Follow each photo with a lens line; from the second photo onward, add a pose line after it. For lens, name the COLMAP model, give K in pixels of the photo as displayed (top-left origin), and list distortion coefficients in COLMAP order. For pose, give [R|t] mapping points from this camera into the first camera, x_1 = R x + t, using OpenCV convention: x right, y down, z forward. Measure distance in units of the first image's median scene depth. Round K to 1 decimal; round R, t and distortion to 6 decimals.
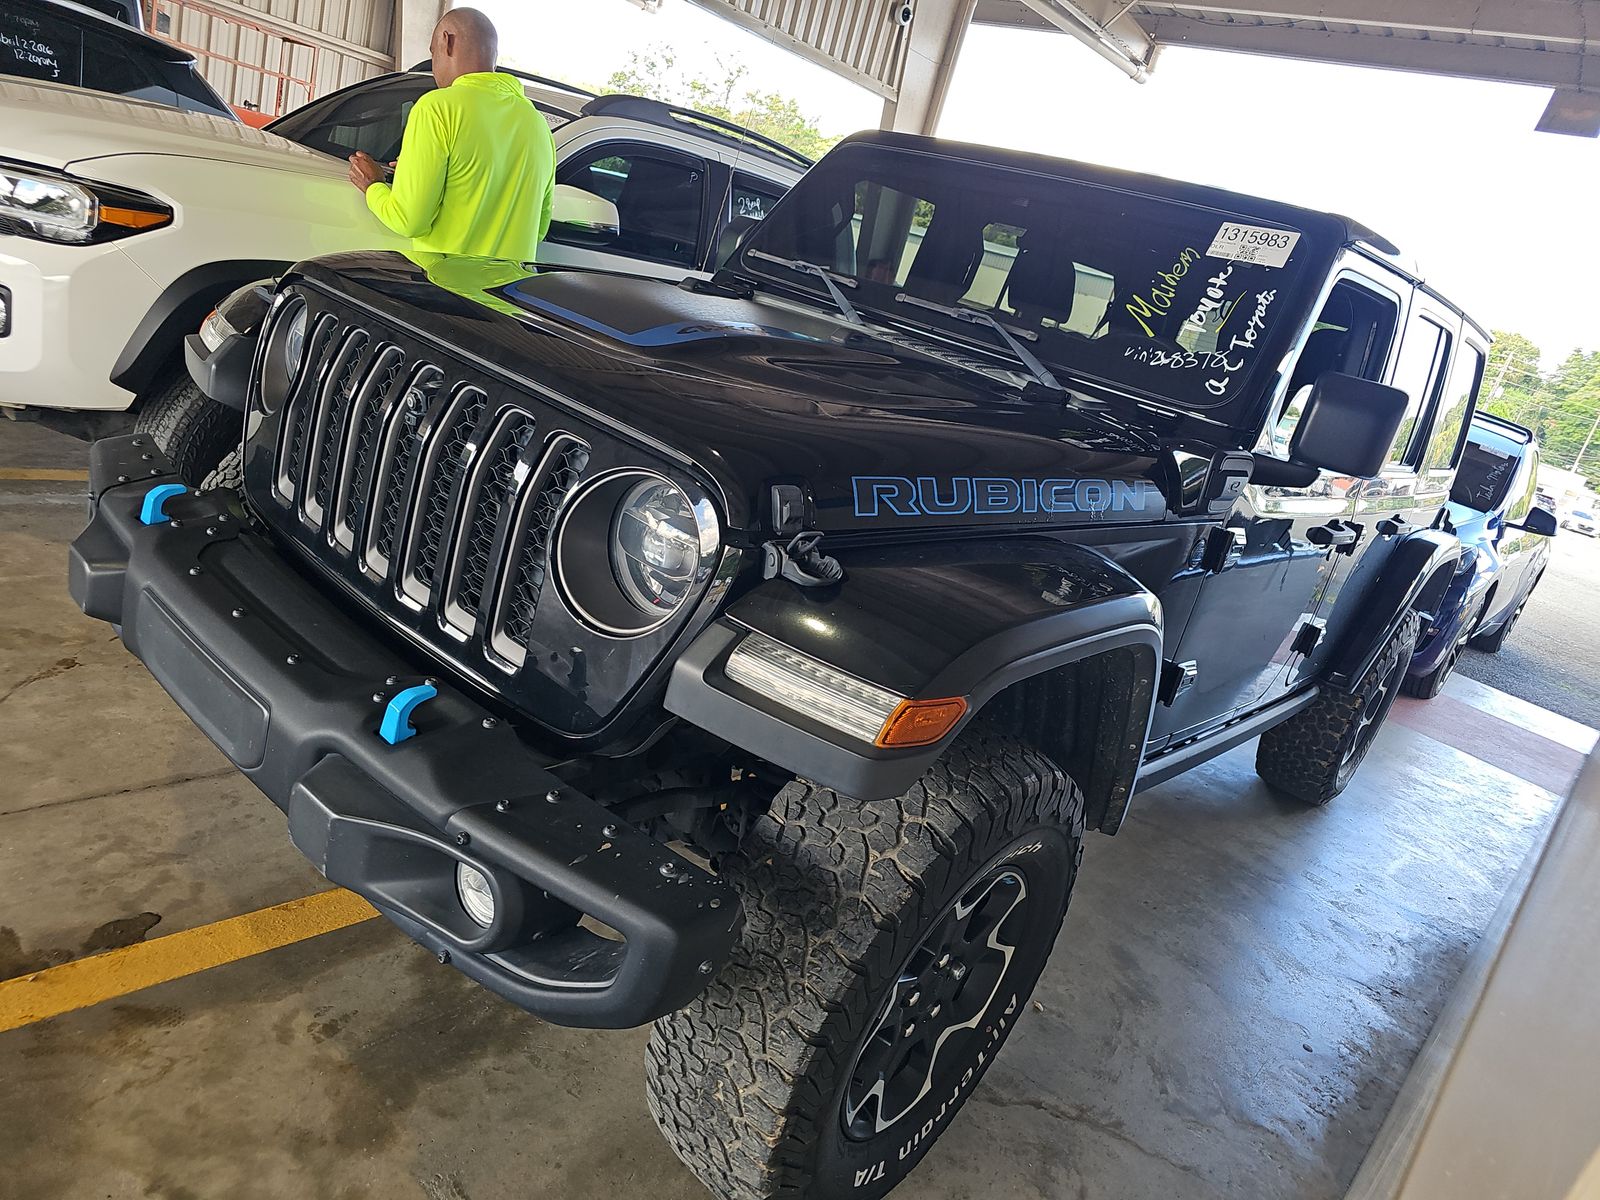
lens RADIAL K [[1068.1, 0, 822.4], [0, 1068.1, 596.9], [0, 0, 1]] dist [0.020580, -0.002580]
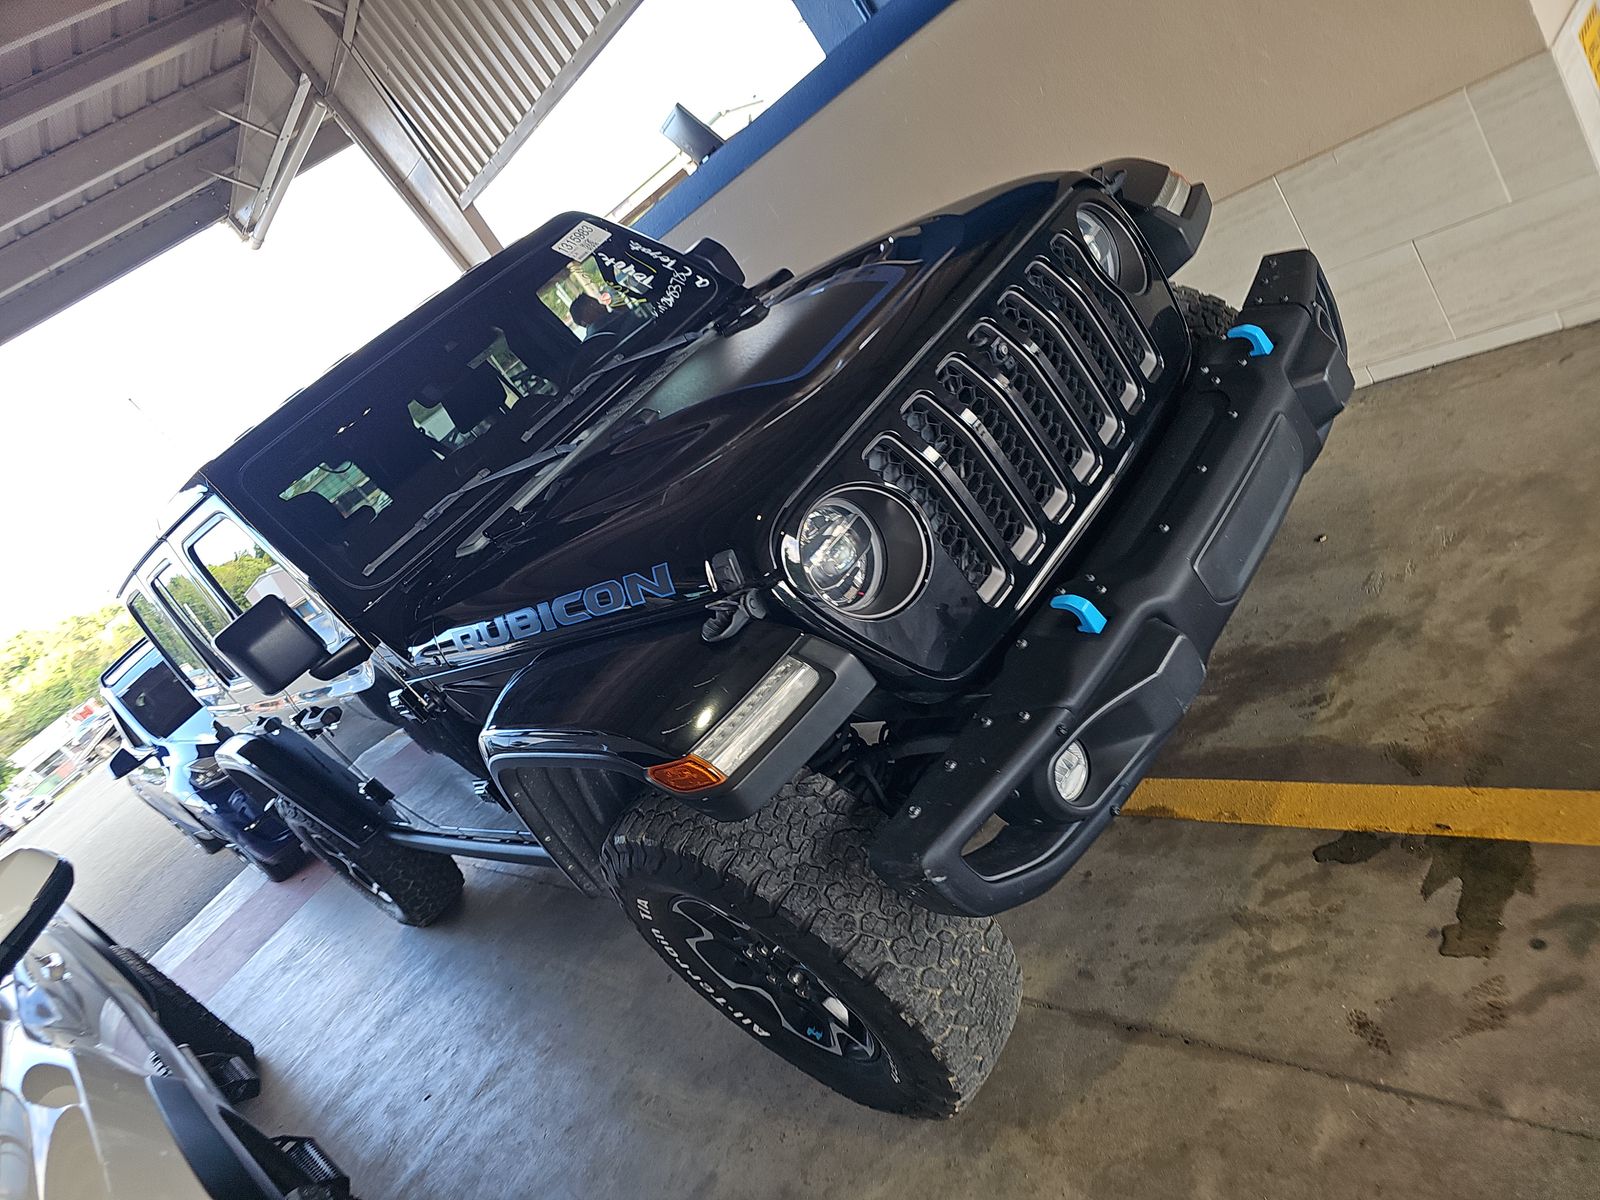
lens RADIAL K [[1056.3, 0, 793.5], [0, 1056.3, 585.9], [0, 0, 1]] dist [0.051559, -0.039799]
pose [[-0.116530, -0.594194, 0.795835, -1.026900], [0.796615, 0.422629, 0.432191, -0.538897], [-0.593148, 0.684338, 0.424095, 0.588079]]
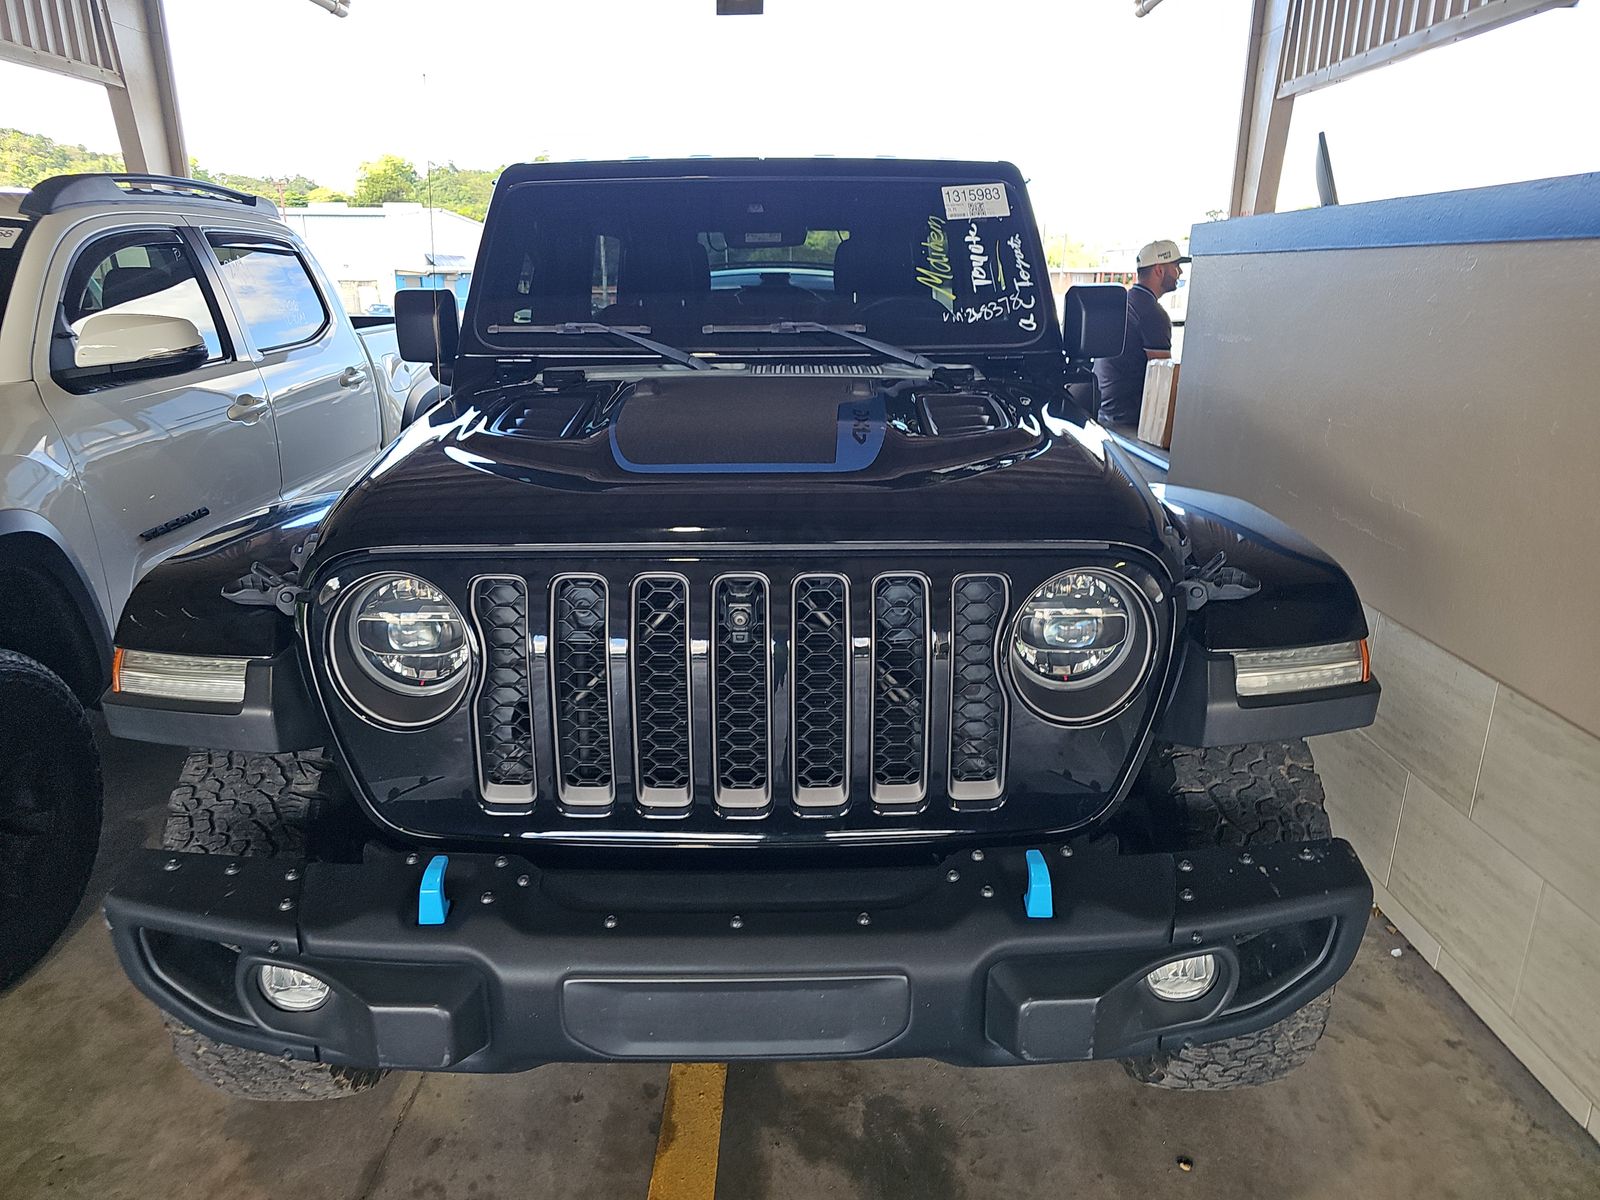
lens RADIAL K [[1056.3, 0, 793.5], [0, 1056.3, 585.9], [0, 0, 1]] dist [0.051559, -0.039799]
pose [[0.723210, -0.433104, 0.537948, -0.600831], [0.390898, 0.898852, 0.198152, -0.268559], [-0.569356, 0.066977, 0.819358, 0.175791]]
